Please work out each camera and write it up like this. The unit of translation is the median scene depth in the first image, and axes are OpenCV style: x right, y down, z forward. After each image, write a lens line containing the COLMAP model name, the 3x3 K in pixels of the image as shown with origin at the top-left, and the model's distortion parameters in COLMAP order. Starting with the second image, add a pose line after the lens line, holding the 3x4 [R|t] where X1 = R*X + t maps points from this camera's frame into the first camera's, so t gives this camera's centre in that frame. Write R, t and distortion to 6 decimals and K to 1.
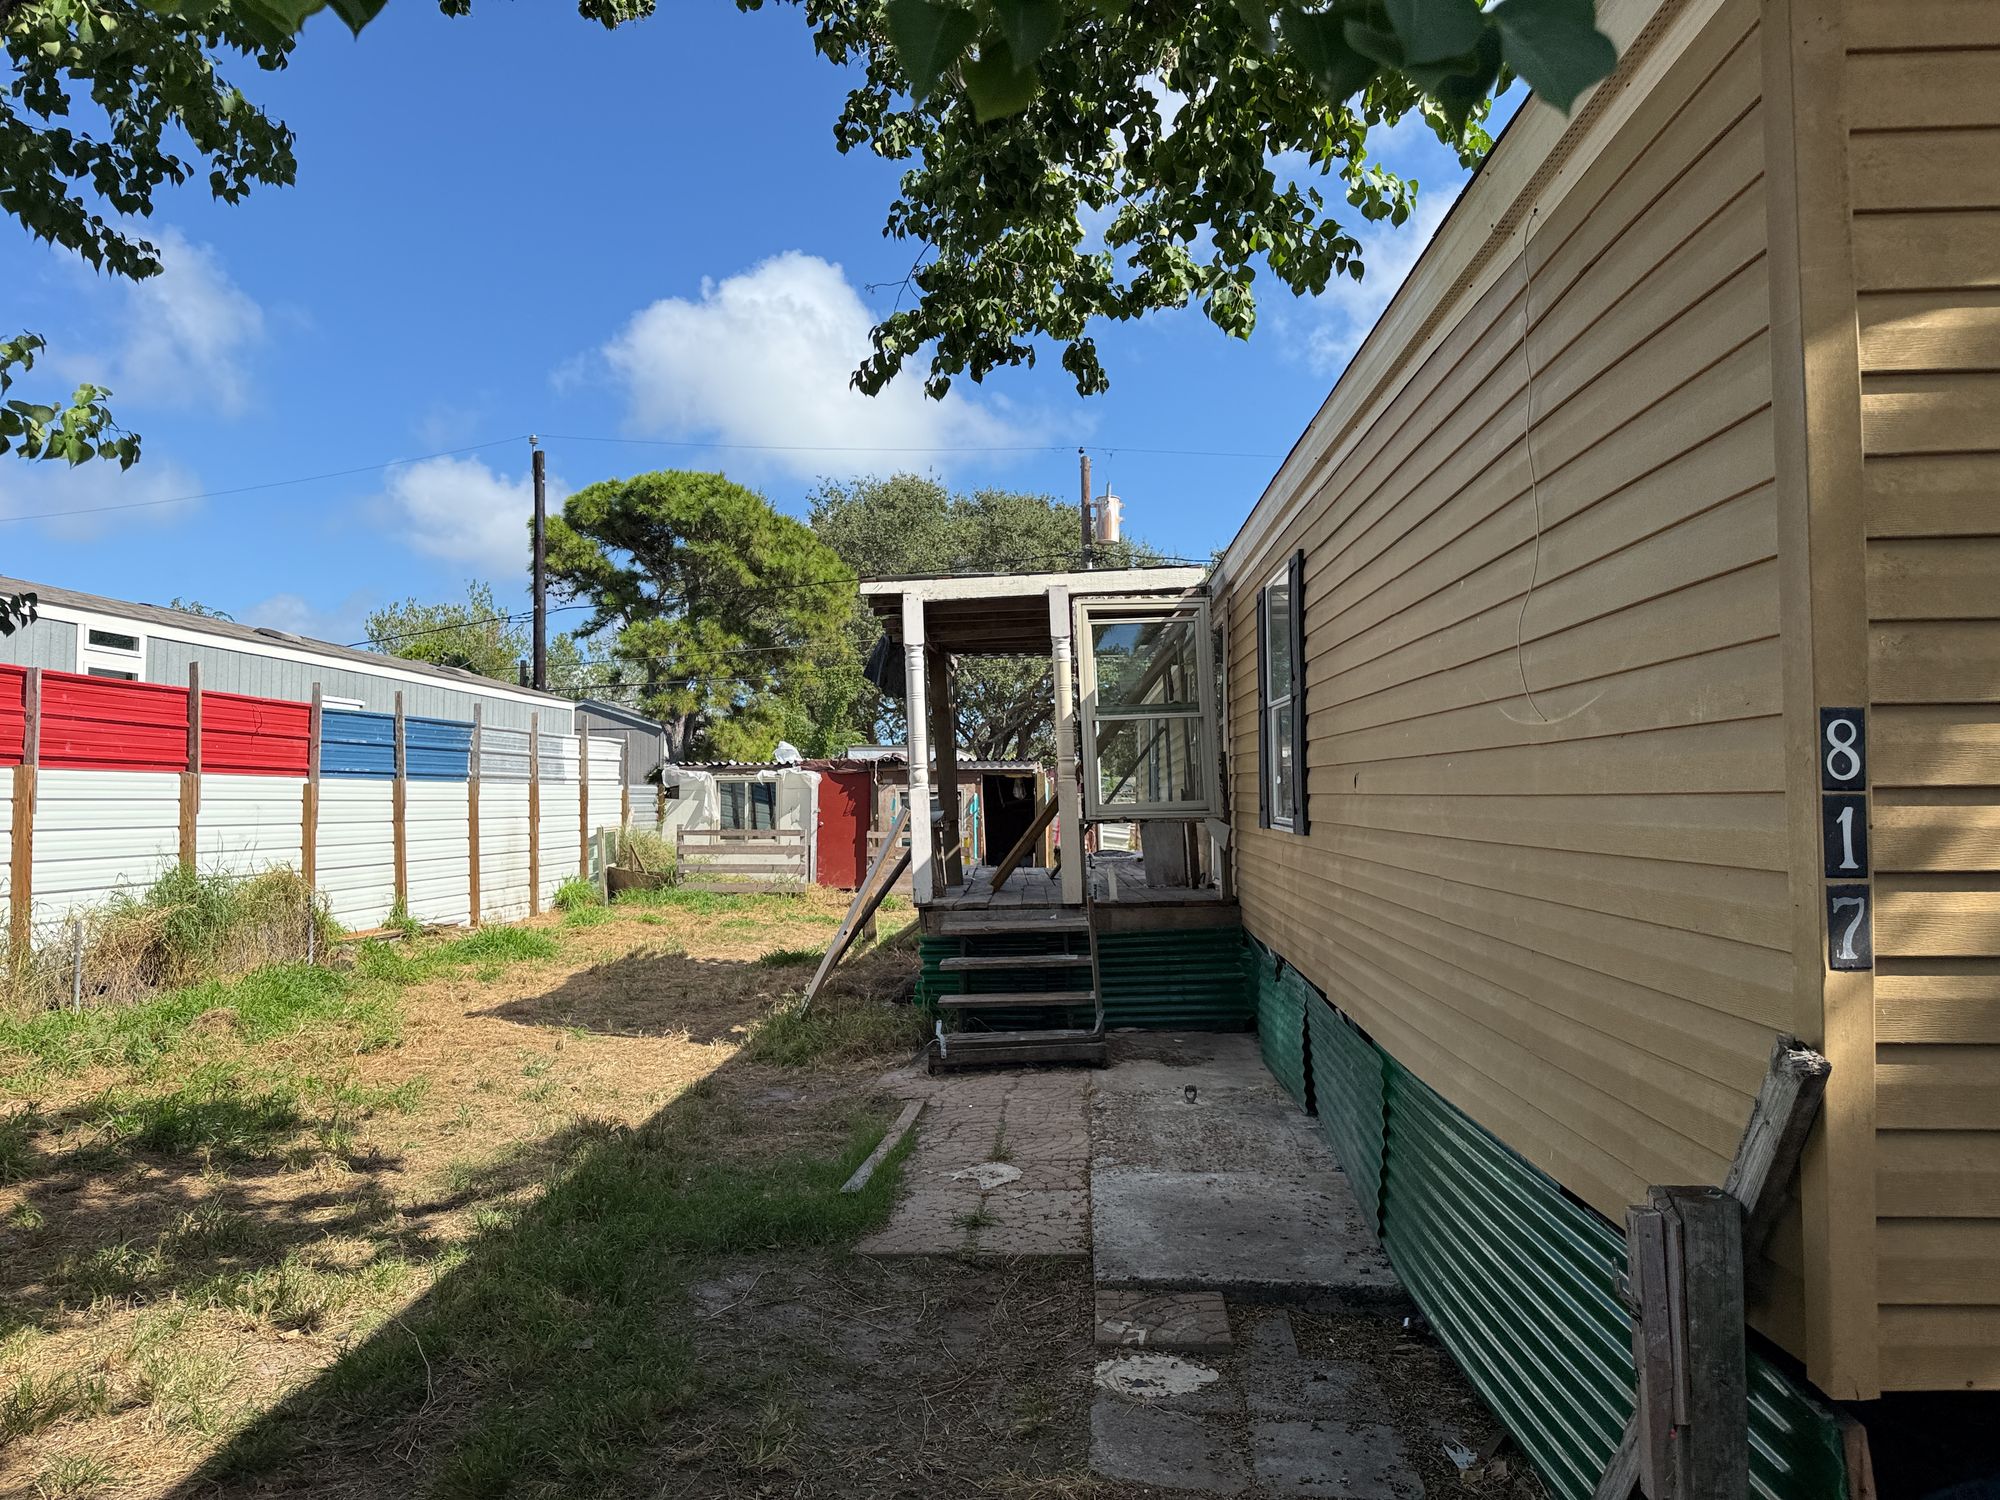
lens RADIAL K [[1393.5, 0, 997.9], [0, 1393.5, 745.2], [0, 0, 1]] dist [0.084602, -0.173451]
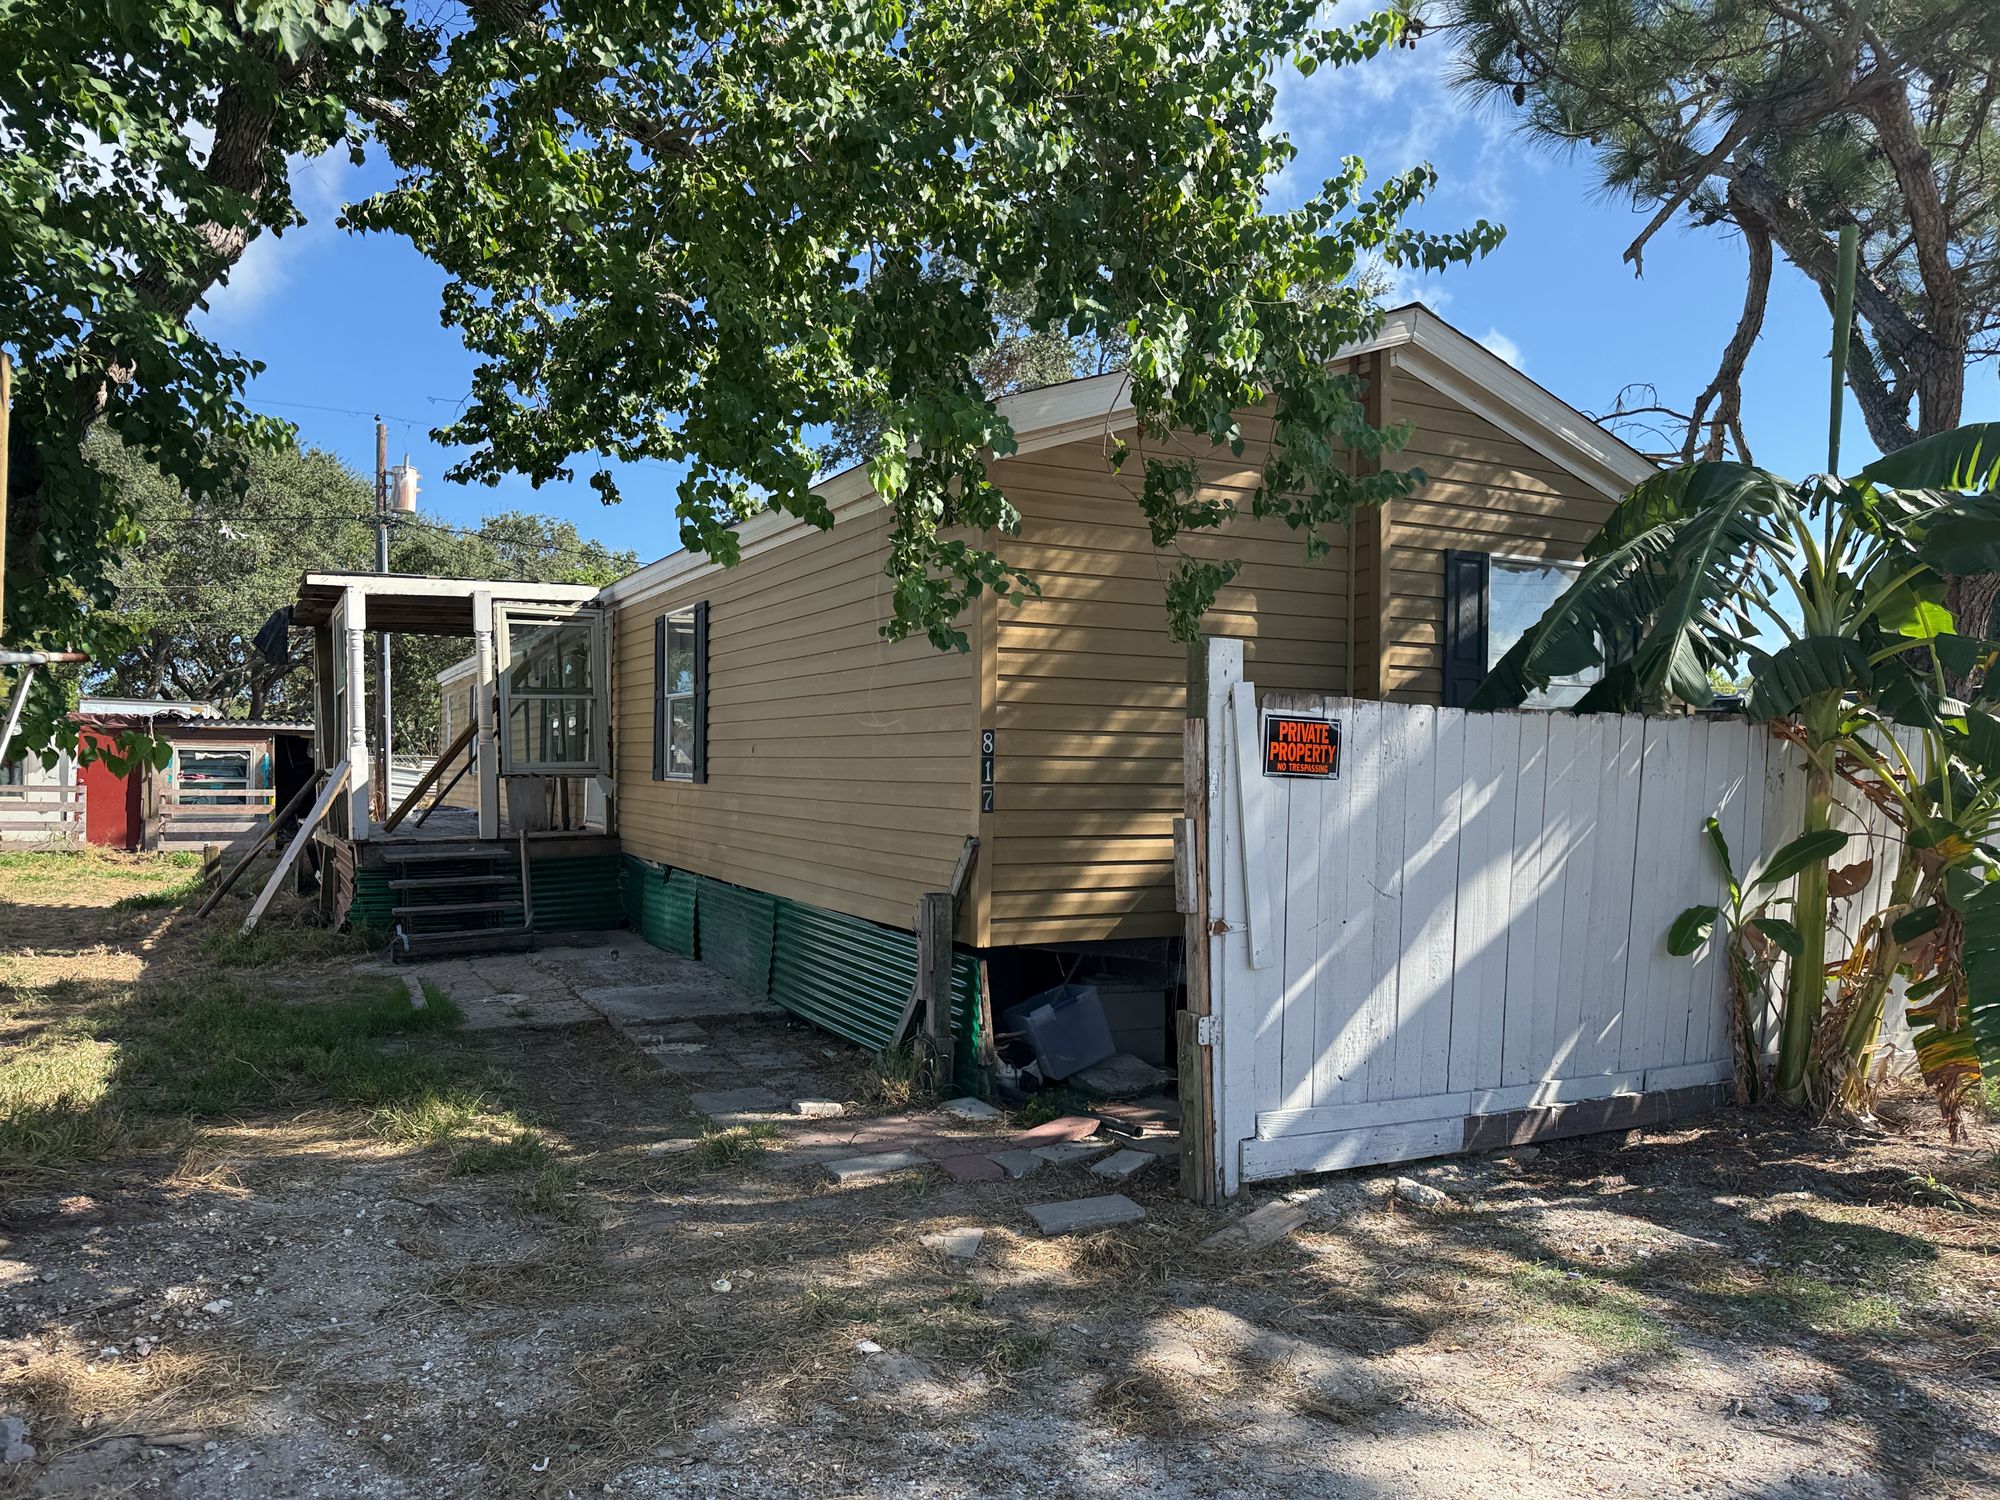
lens RADIAL K [[1405.8, 0, 1000.0], [0, 1405.8, 750.0], [0, 0, 1]] dist [0.087952, -0.142798]
pose [[0.860122, 0.026428, 0.509404, -0.341534], [-0.038905, 0.999147, 0.013855, -0.008721], [-0.508603, -0.031735, 0.860416, -0.605128]]
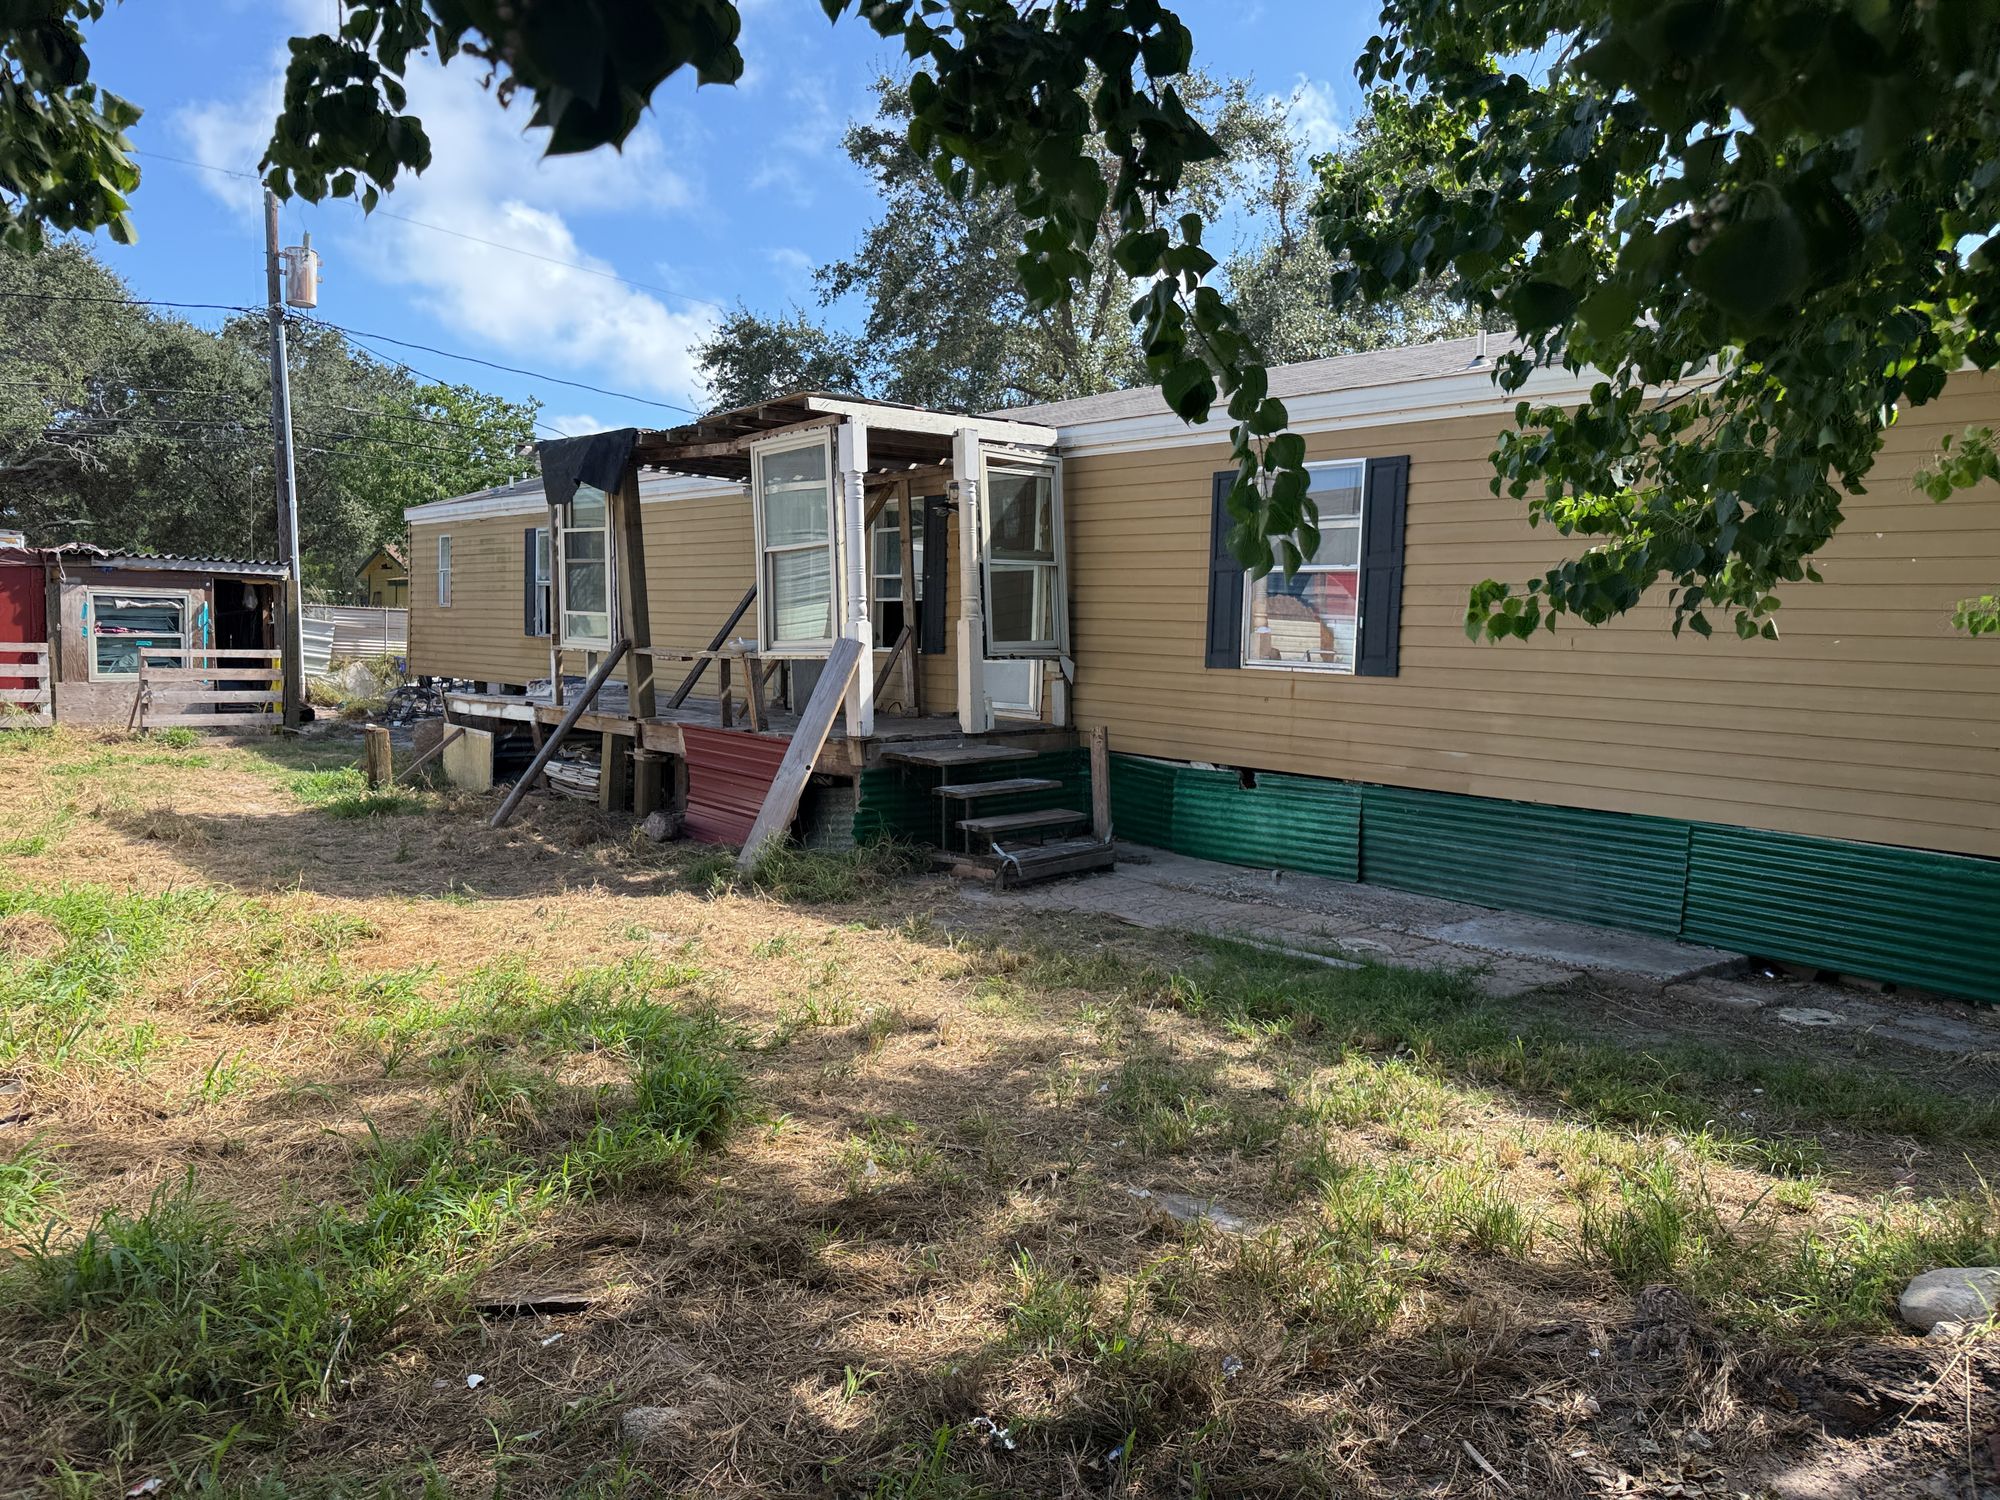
lens RADIAL K [[1405.8, 0, 1000.0], [0, 1405.8, 750.0], [0, 0, 1]] dist [0.087952, -0.142798]
pose [[0.703919, -0.029540, 0.709666, -1.139092], [-0.063499, 0.992517, 0.104299, 0.018848], [-0.707436, -0.118482, 0.696776, 0.365152]]
